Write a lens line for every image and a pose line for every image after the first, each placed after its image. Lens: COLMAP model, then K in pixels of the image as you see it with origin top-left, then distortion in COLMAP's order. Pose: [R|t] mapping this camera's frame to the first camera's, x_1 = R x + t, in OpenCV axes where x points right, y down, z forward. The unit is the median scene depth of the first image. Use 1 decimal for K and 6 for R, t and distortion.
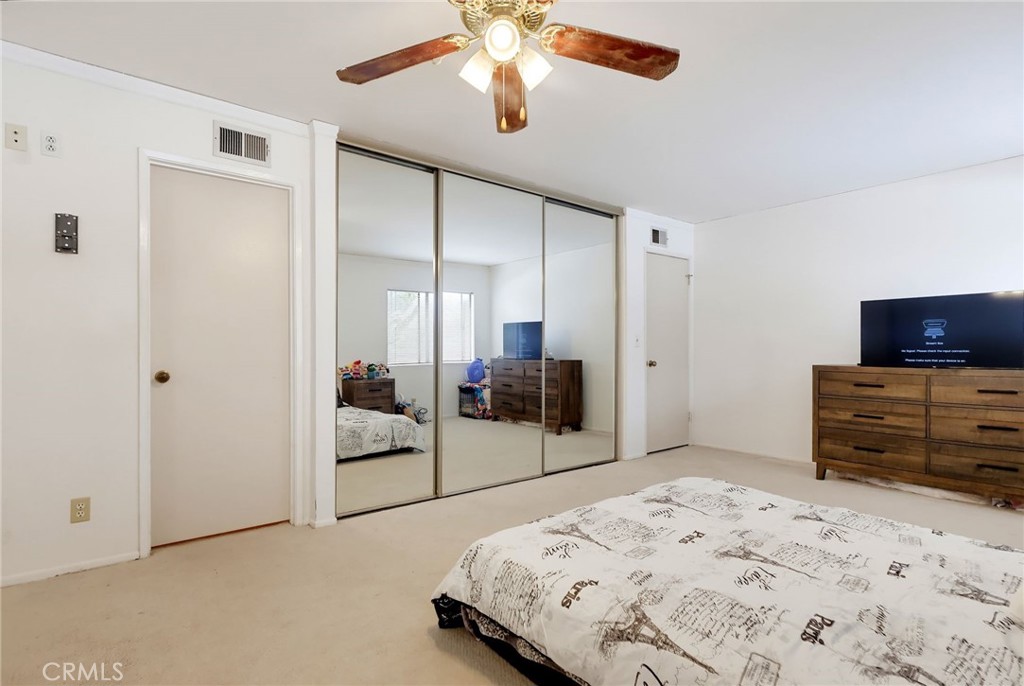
lens RADIAL K [[526.8, 0, 519.1], [0, 526.8, 341.4], [0, 0, 1]] dist [0.002916, 0.000526]
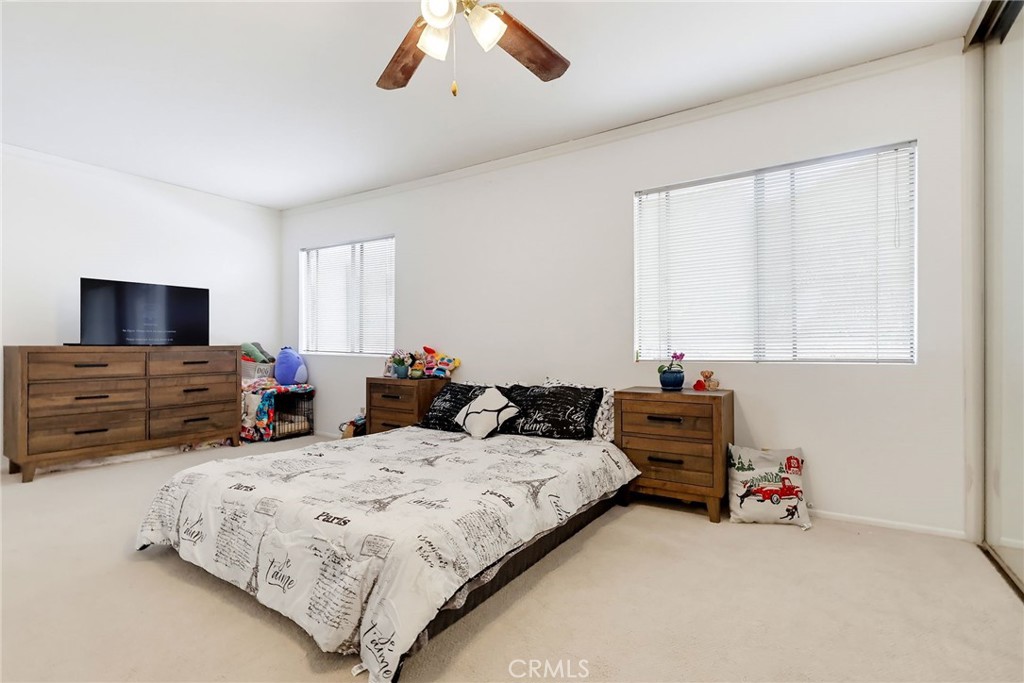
lens RADIAL K [[481.7, 0, 515.7], [0, 481.7, 330.9], [0, 0, 1]] dist [-0.000638, 0.000472]
pose [[-0.305237, 0.021817, 0.952027, -0.450520], [-0.016462, 0.999467, -0.028182, 0.034014], [-0.952134, -0.024275, -0.304715, 0.559823]]
